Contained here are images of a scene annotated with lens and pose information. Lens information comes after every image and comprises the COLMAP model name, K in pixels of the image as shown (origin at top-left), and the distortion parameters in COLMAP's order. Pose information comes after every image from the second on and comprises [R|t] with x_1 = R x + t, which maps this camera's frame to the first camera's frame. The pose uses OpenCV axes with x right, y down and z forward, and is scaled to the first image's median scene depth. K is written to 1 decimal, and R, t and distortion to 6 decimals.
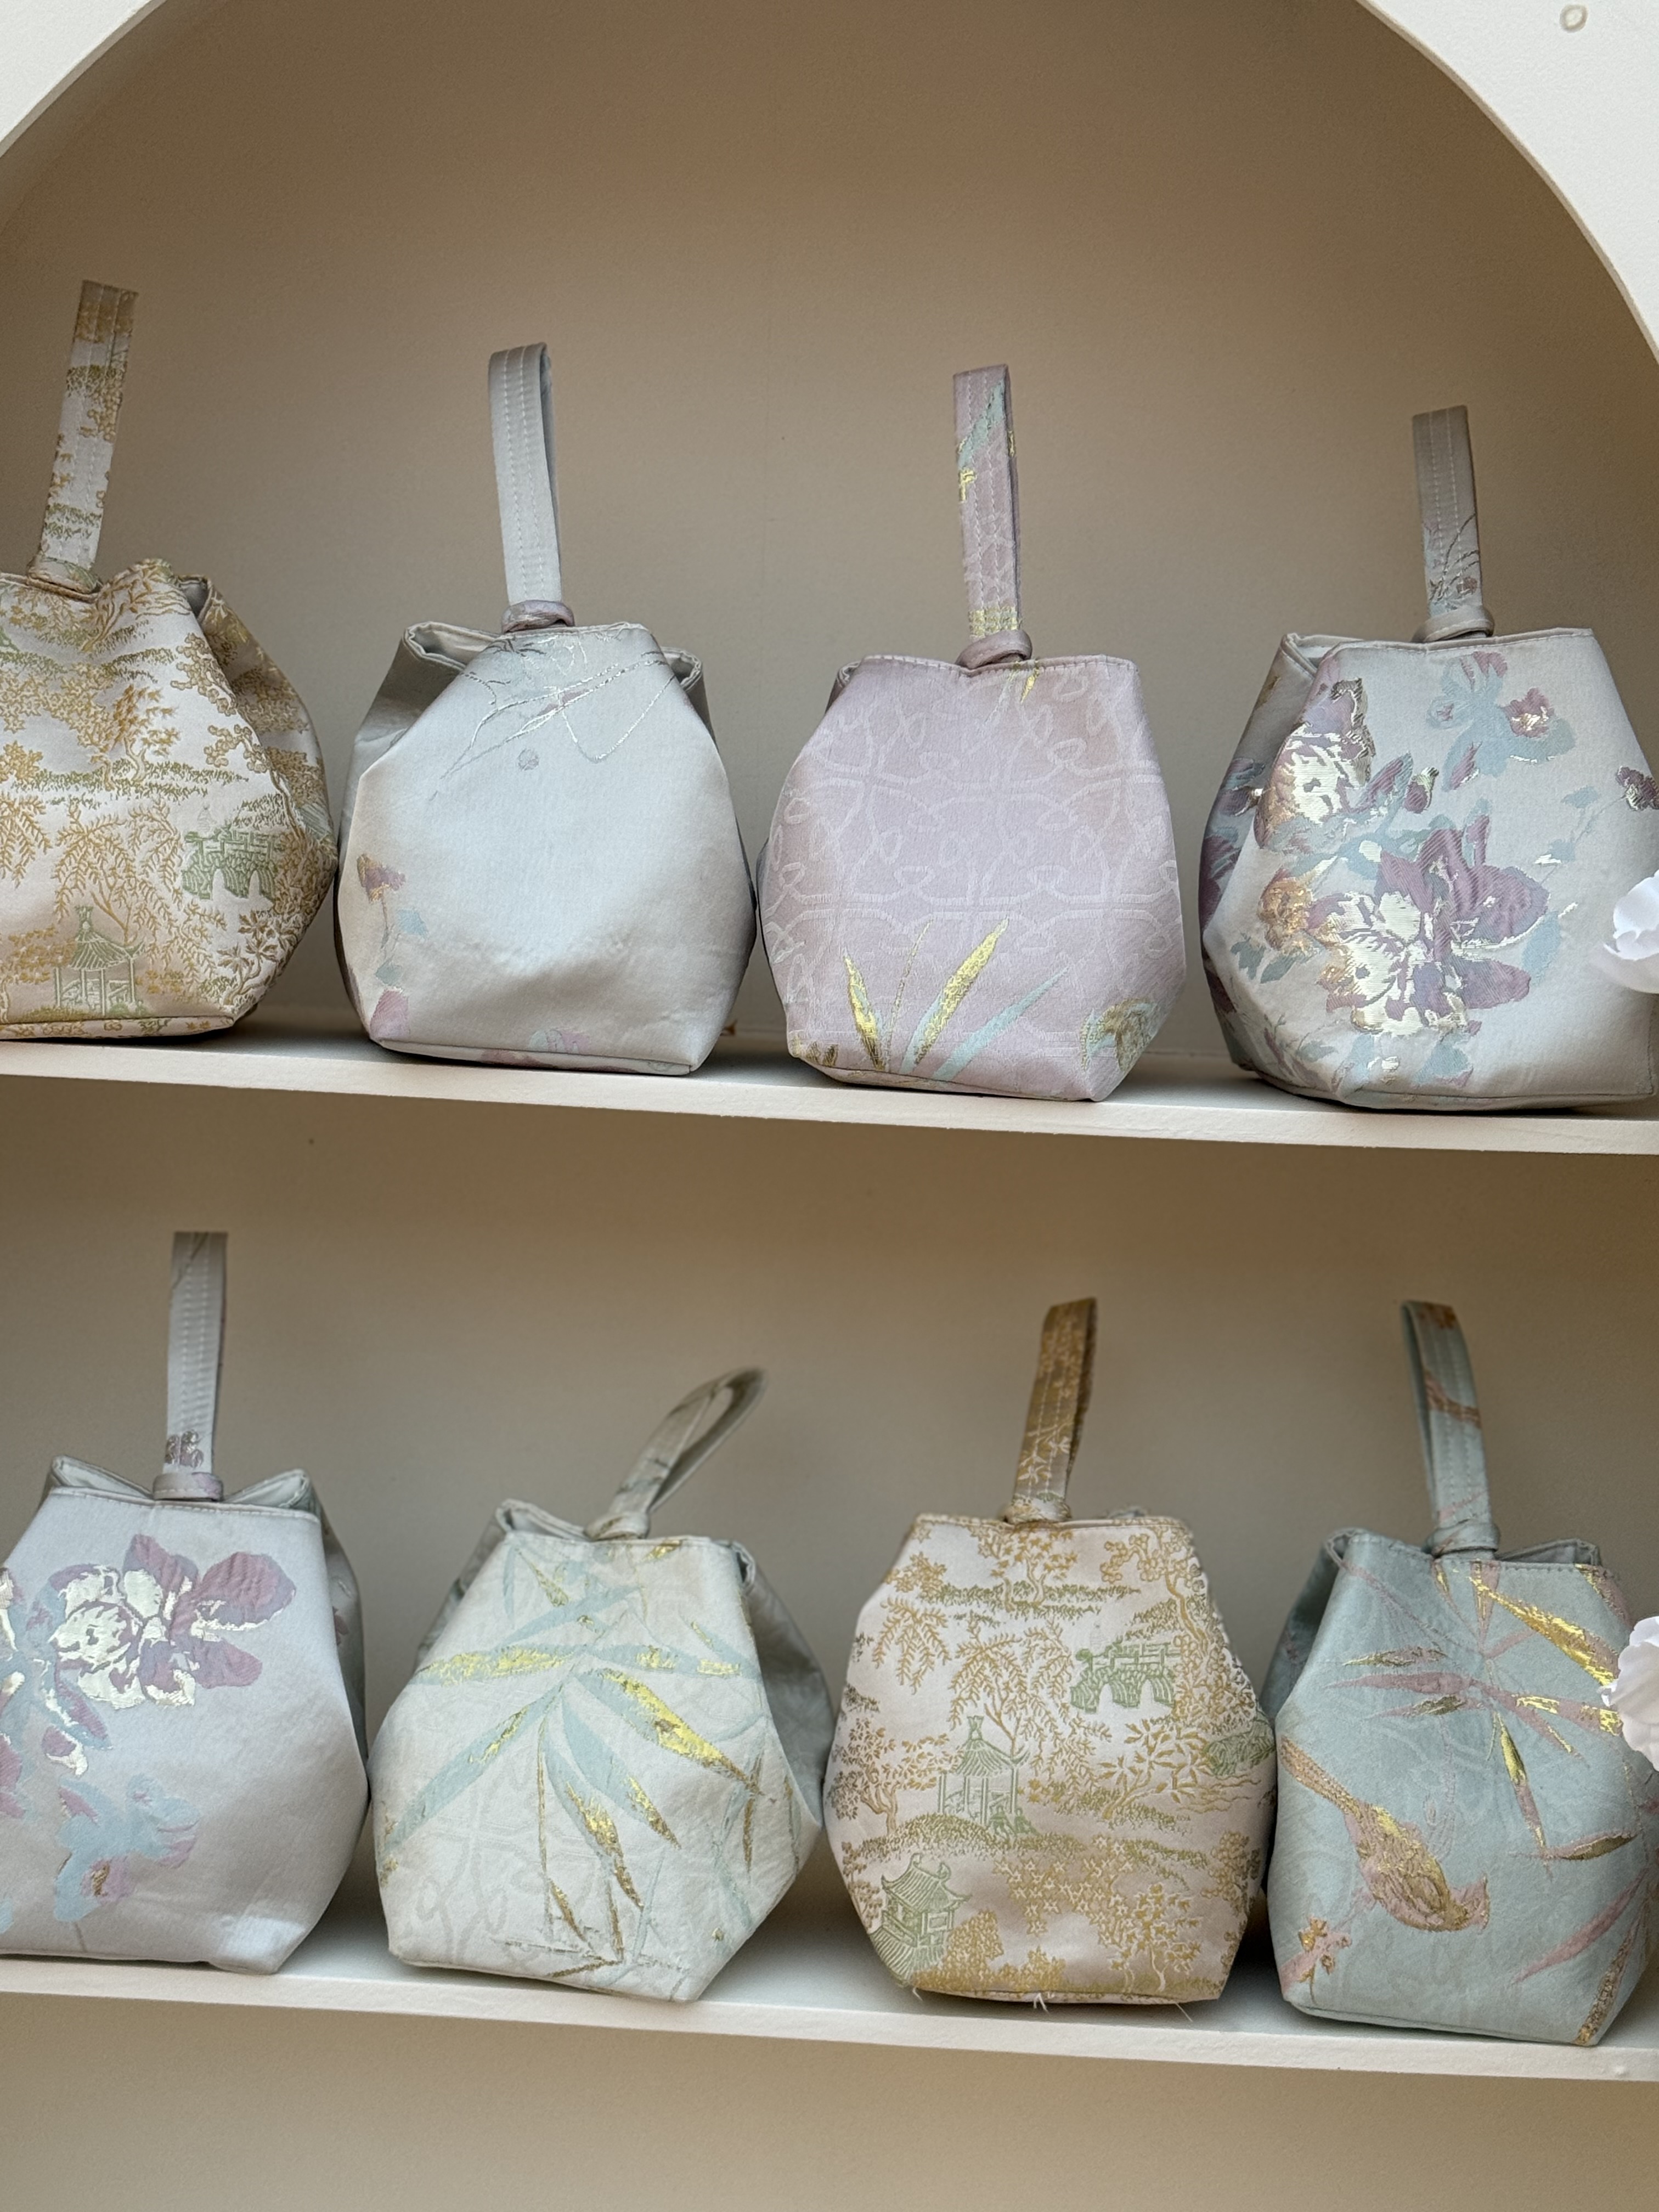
lens RADIAL K [[3452.0, 0, 824.2], [0, 3452.0, 1099.7], [0, 0, 1]] dist [0.085755, 0.000000]
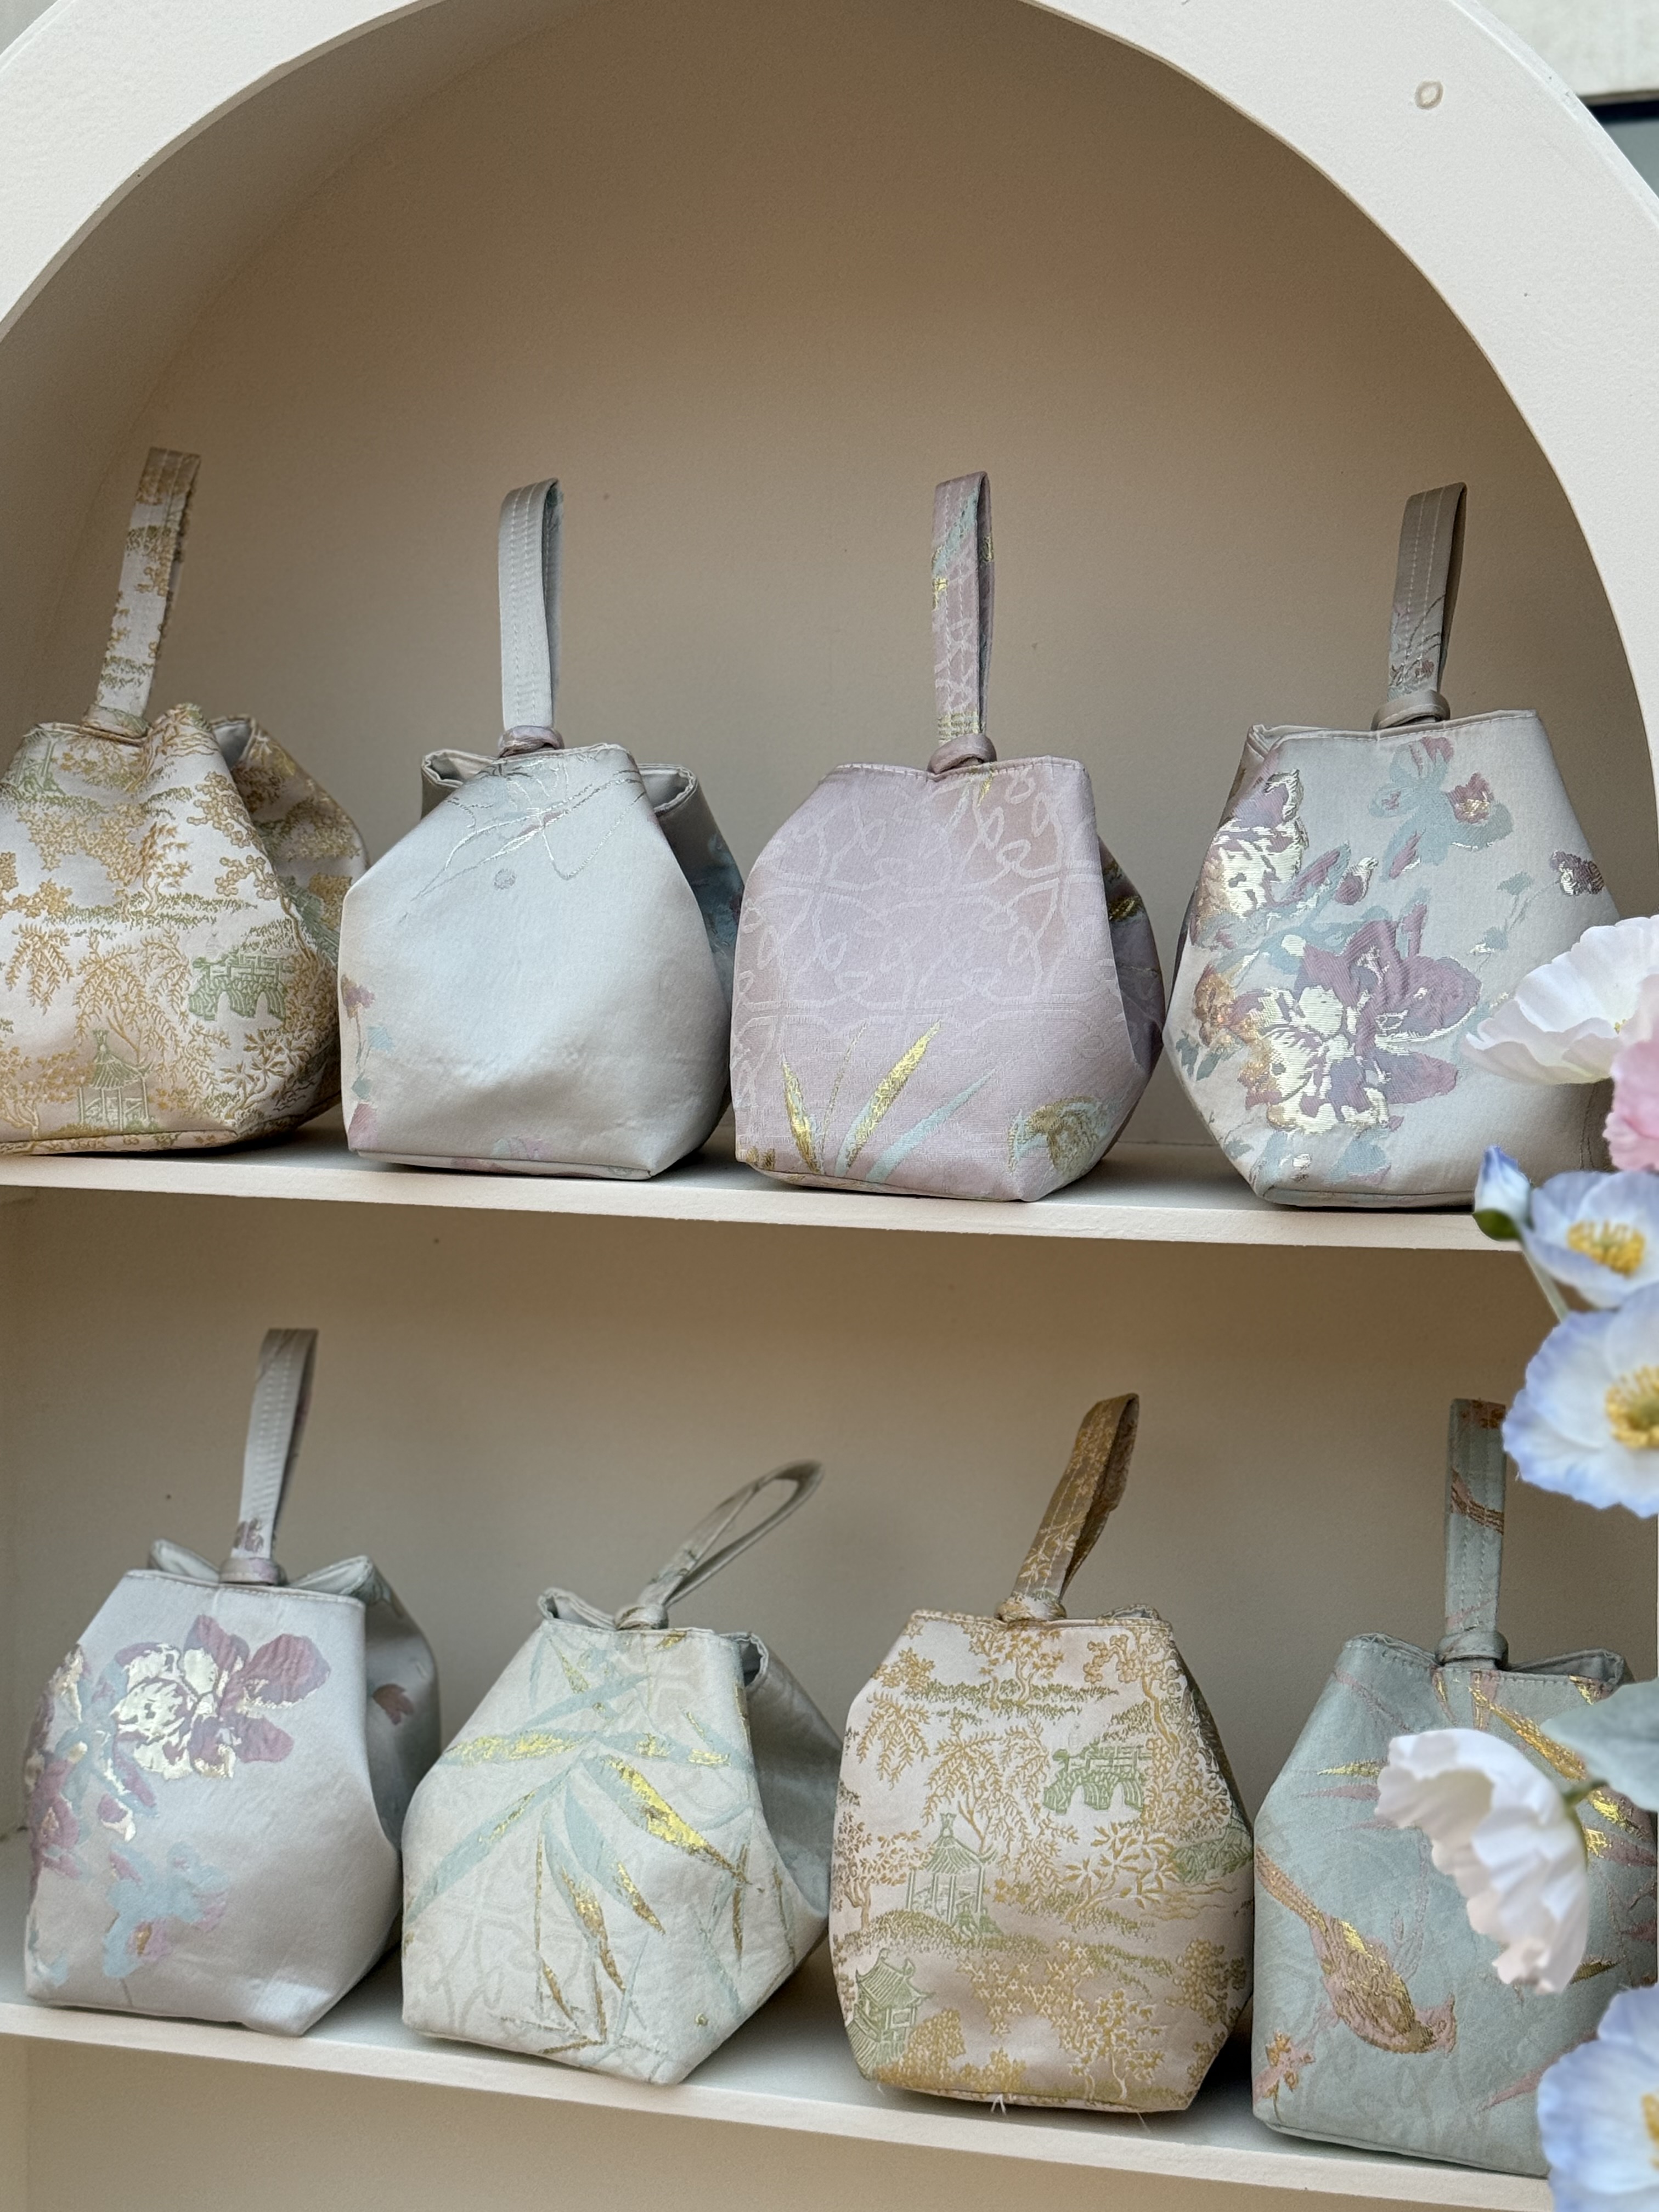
lens RADIAL K [[3452.0, 0, 839.0], [0, 3452.0, 1101.0], [0, 0, 1]] dist [0.085755, 0.000000]
pose [[0.968714, -0.017176, -0.247585, 0.267628], [0.012622, 0.999721, -0.019968, -0.009176], [0.247859, 0.016218, 0.968660, 0.014377]]
